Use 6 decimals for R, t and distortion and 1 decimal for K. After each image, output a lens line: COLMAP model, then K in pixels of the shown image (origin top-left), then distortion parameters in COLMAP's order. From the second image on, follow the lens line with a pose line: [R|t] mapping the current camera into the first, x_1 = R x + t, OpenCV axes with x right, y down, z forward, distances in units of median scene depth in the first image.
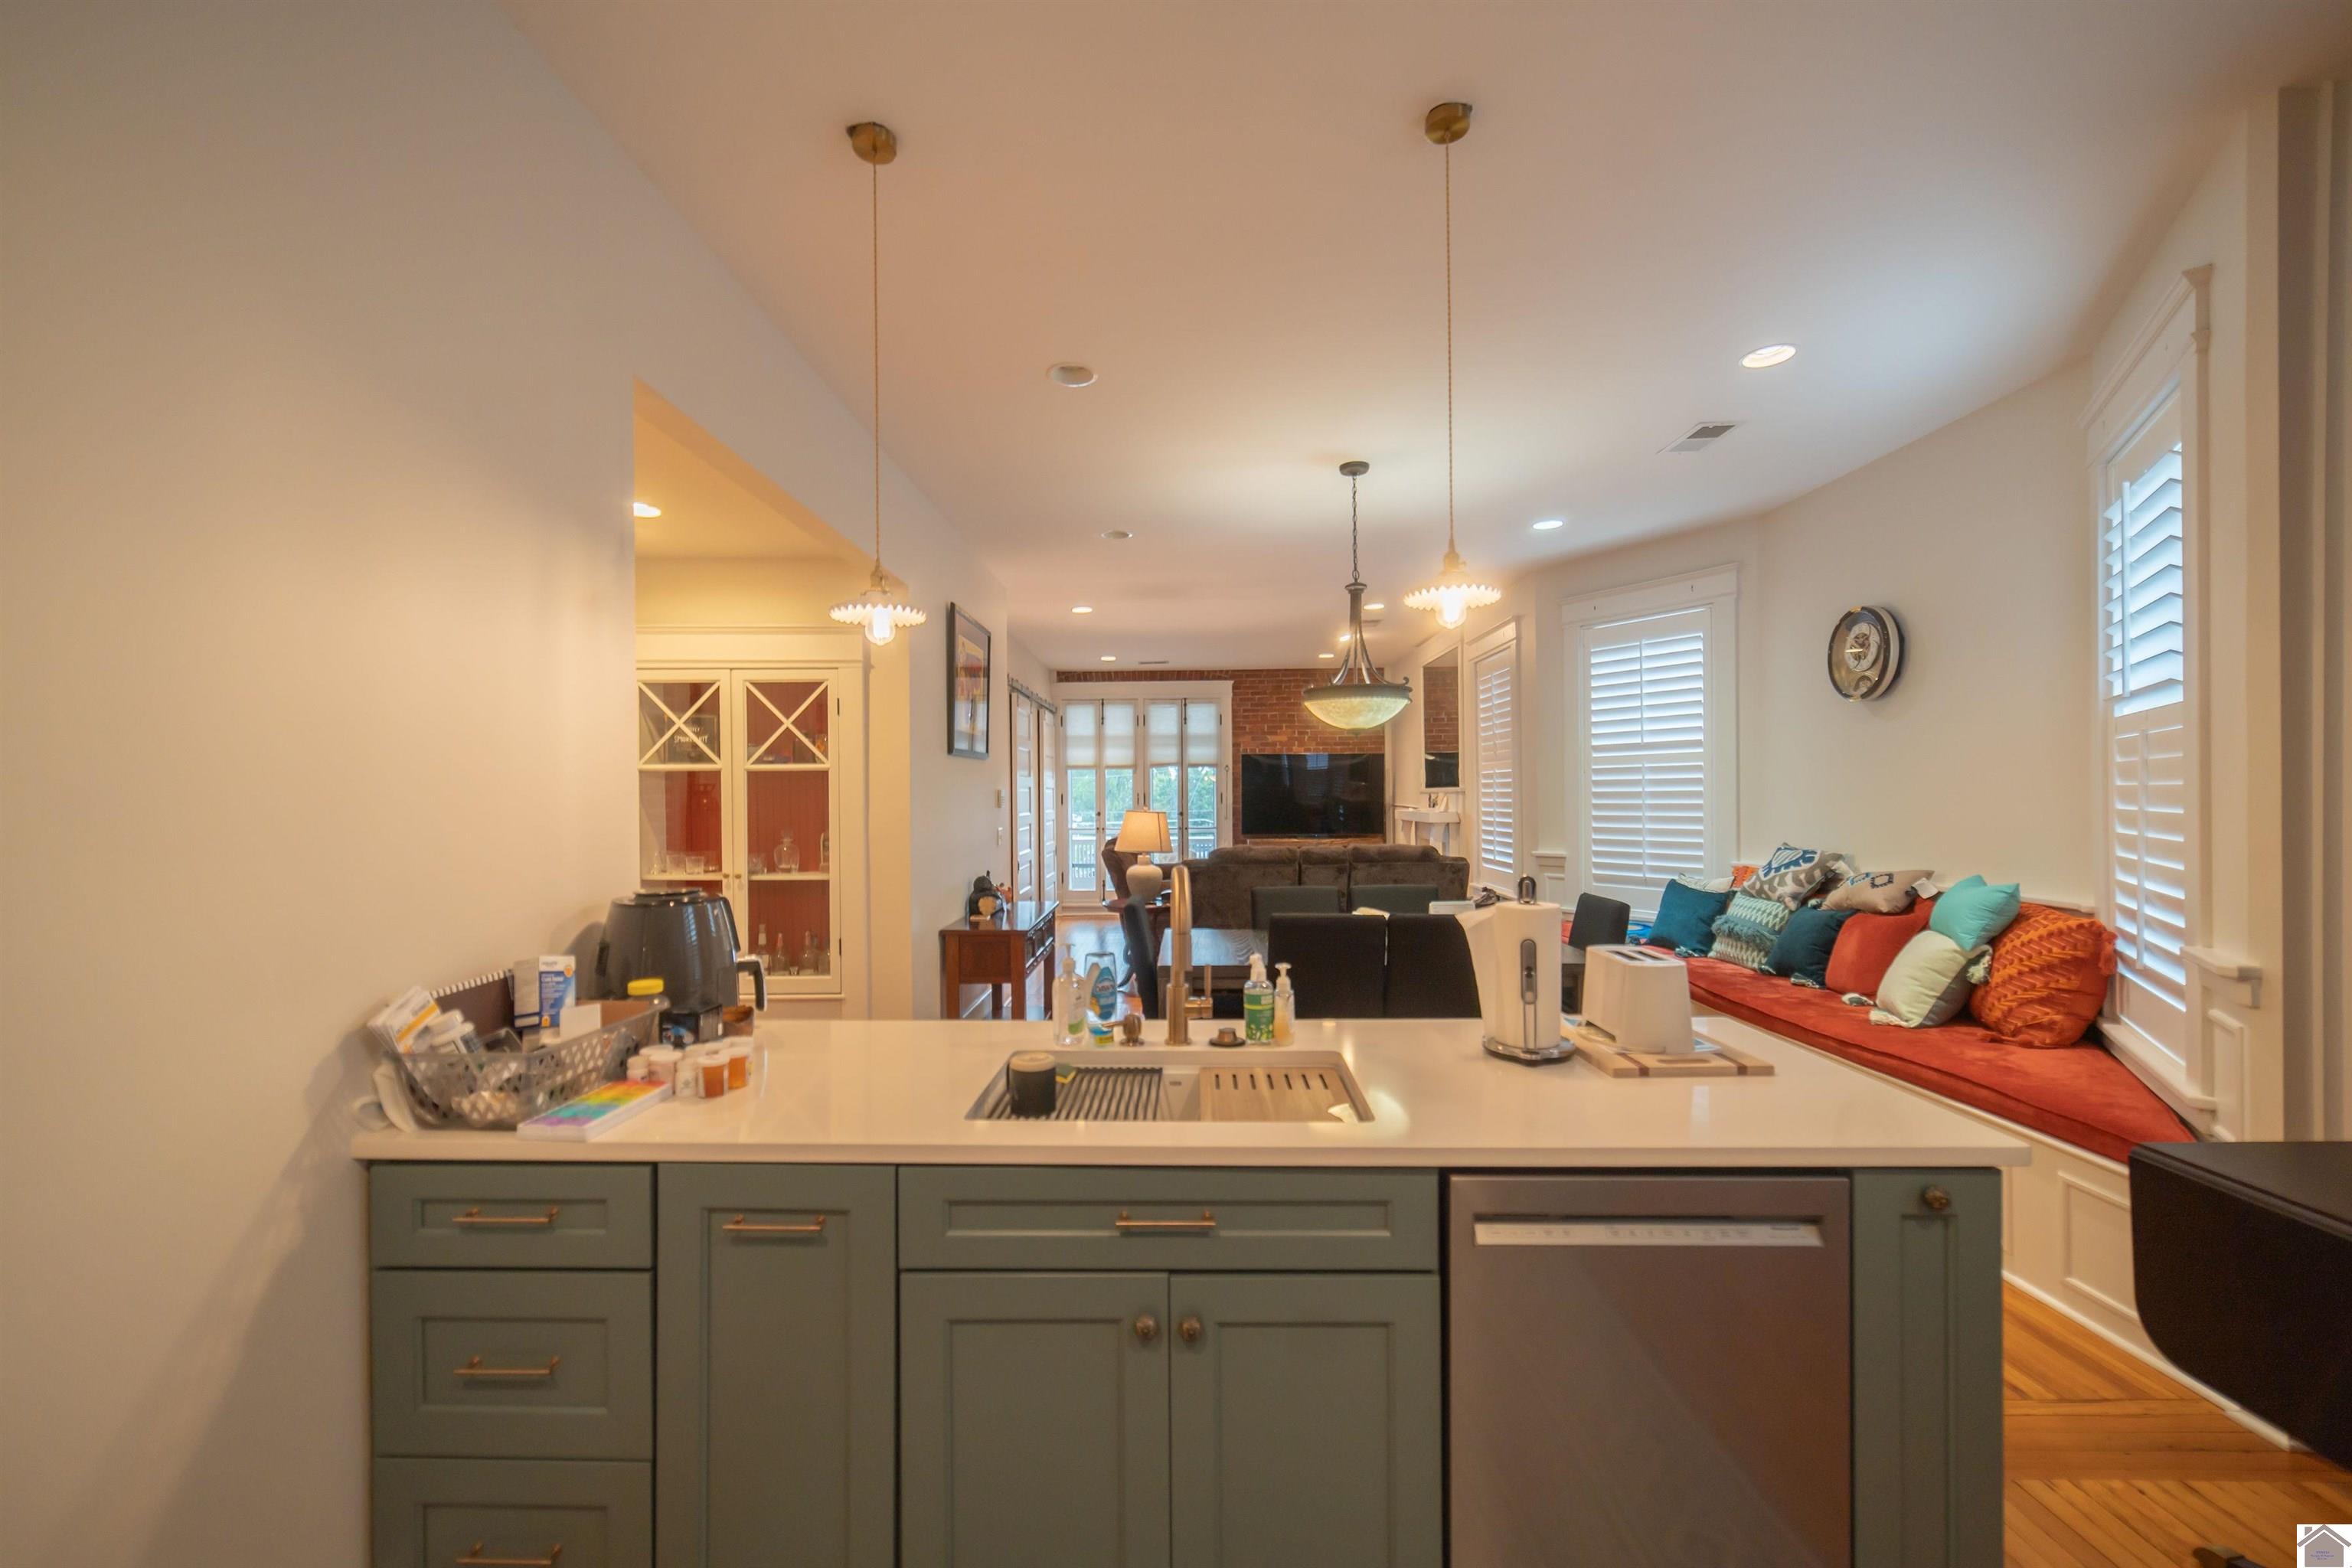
lens RADIAL K [[924.6, 0, 1208.7], [0, 924.6, 790.1], [0, 0, 1]] dist [-0.000298, -0.000340]
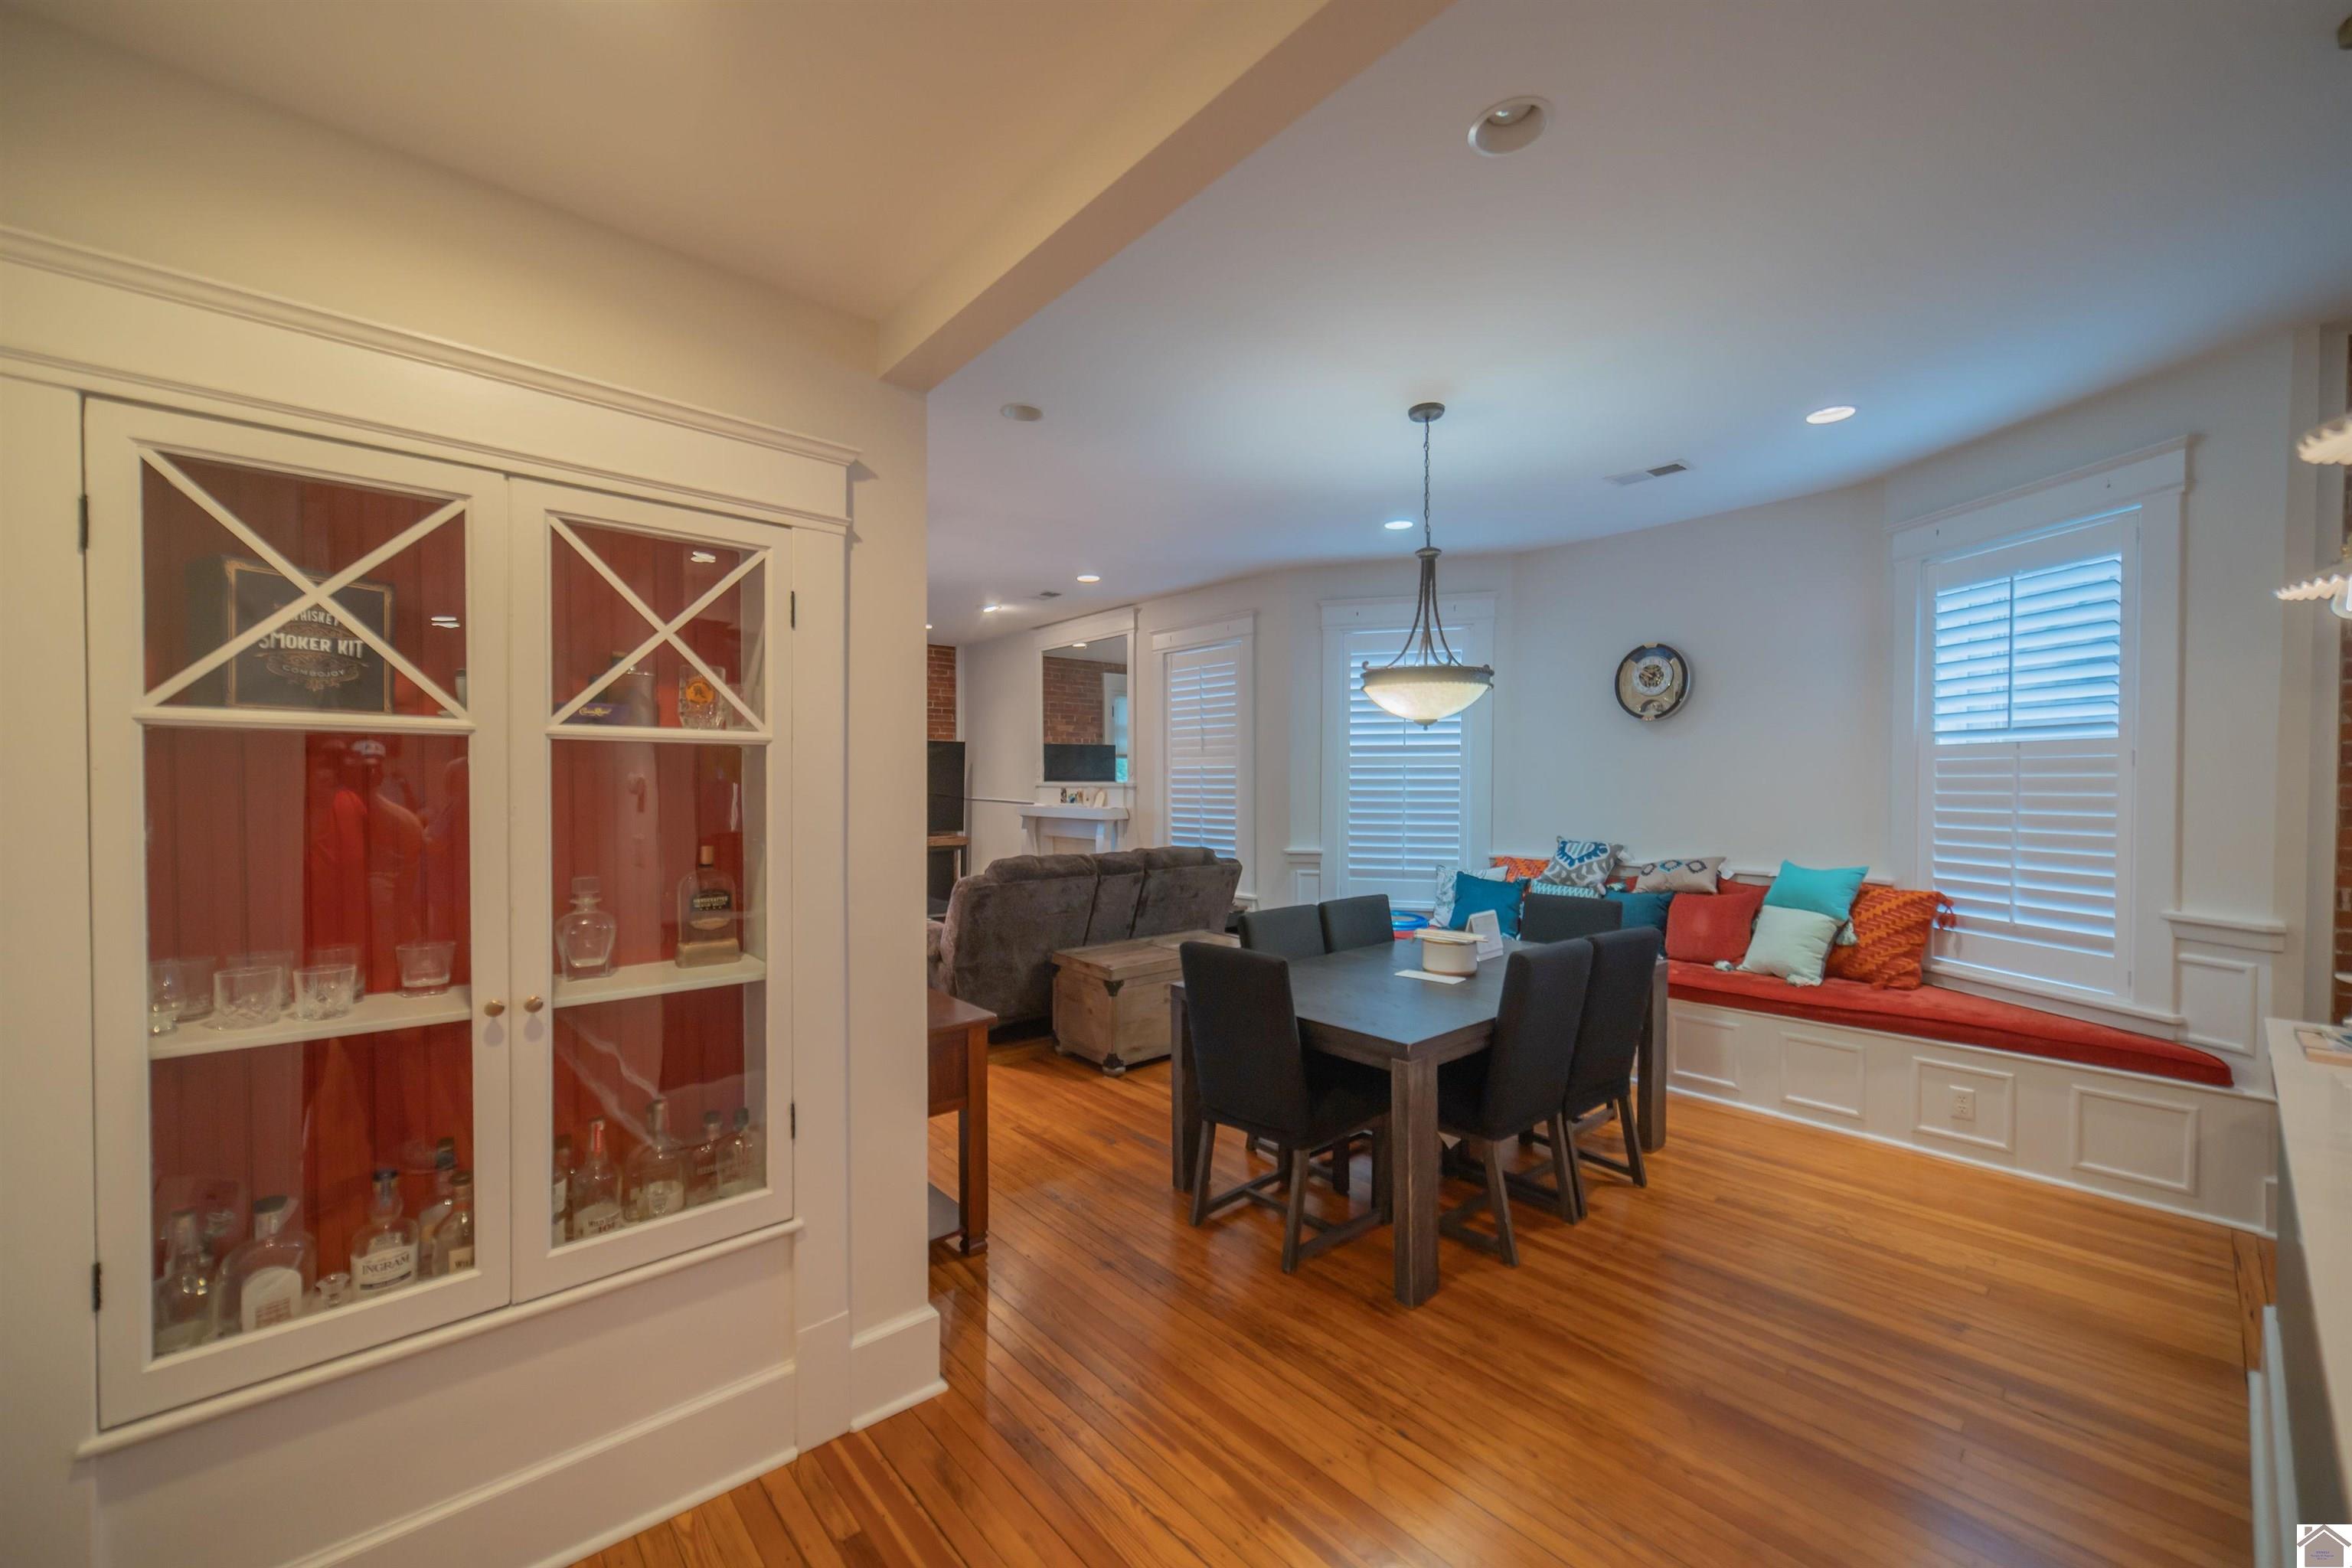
lens RADIAL K [[879.4, 0, 1176.4], [0, 879.4, 795.4], [0, 0, 1]] dist [-0.005004, 0.001735]
pose [[0.759938, 0.000153, 0.649995, -0.505031], [-0.012730, 0.999812, 0.014647, -0.005536], [-0.649870, -0.019405, 0.759797, 0.498313]]
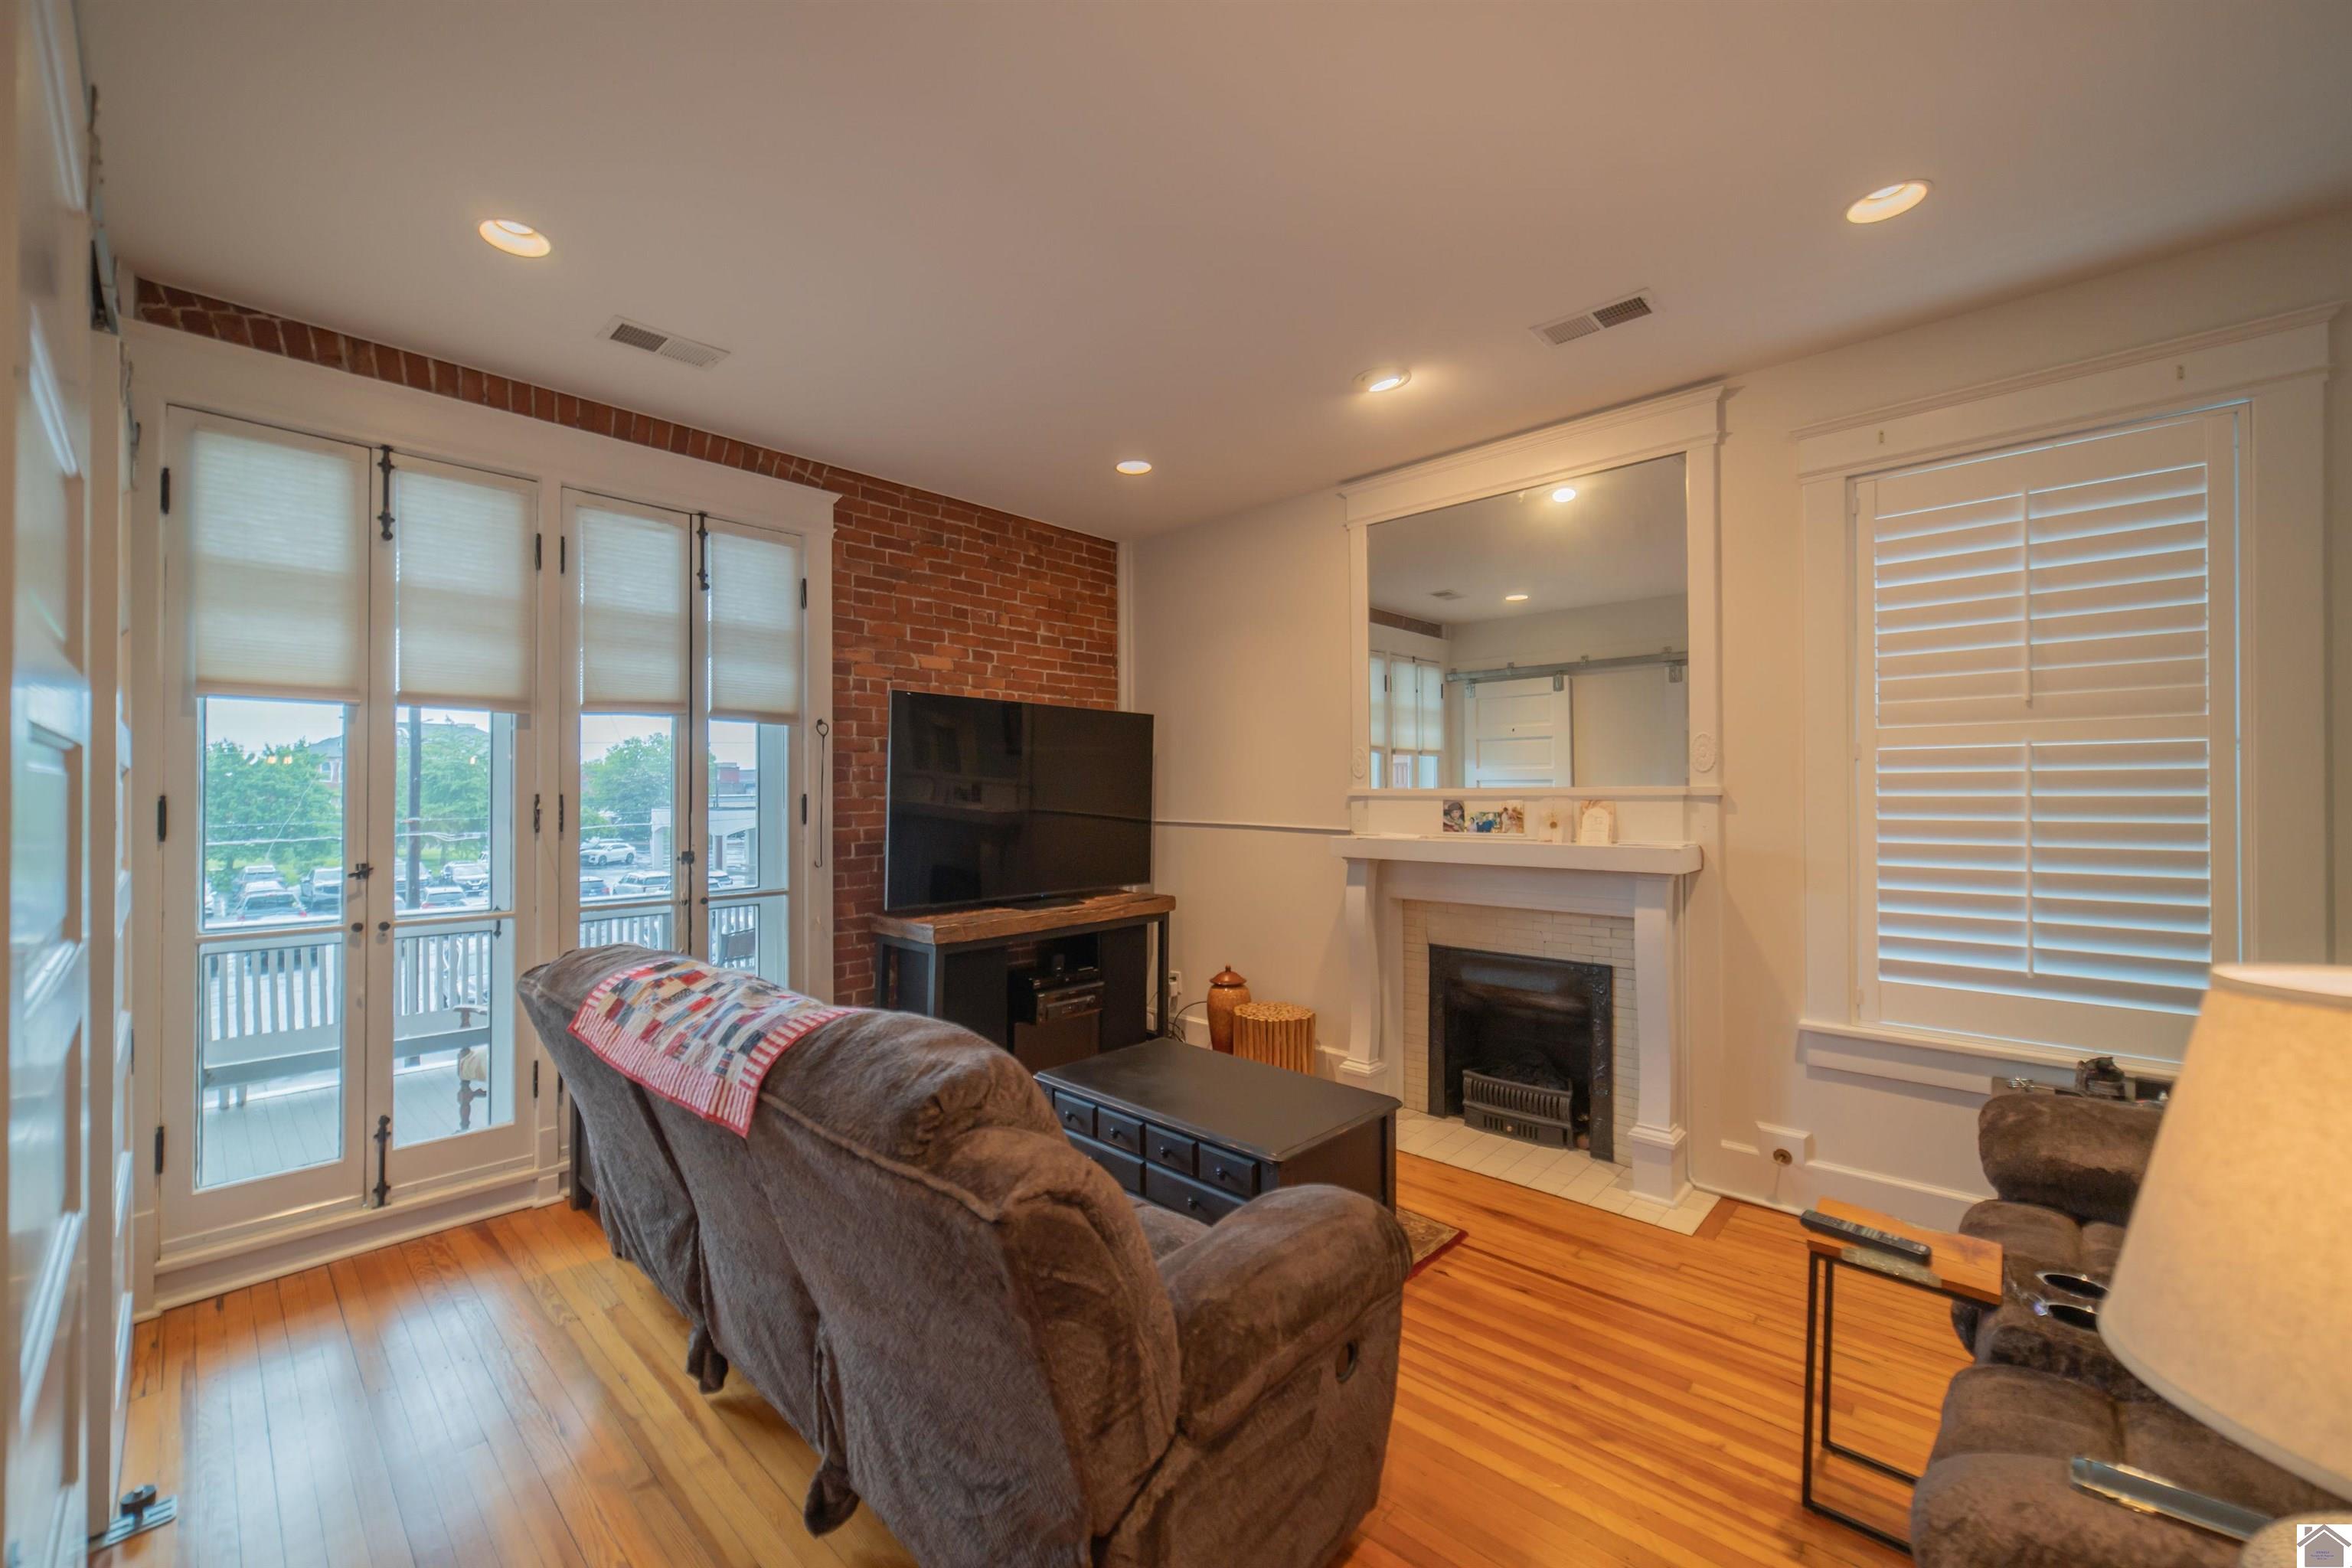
lens RADIAL K [[924.6, 0, 1176.7], [0, 924.6, 793.1], [0, 0, 1]] dist [-0.000298, -0.000340]
pose [[0.702451, 0.006465, 0.711703, -0.349657], [-0.006486, 0.999975, -0.002681, 0.005569], [-0.711703, -0.002733, 0.702476, 1.568473]]
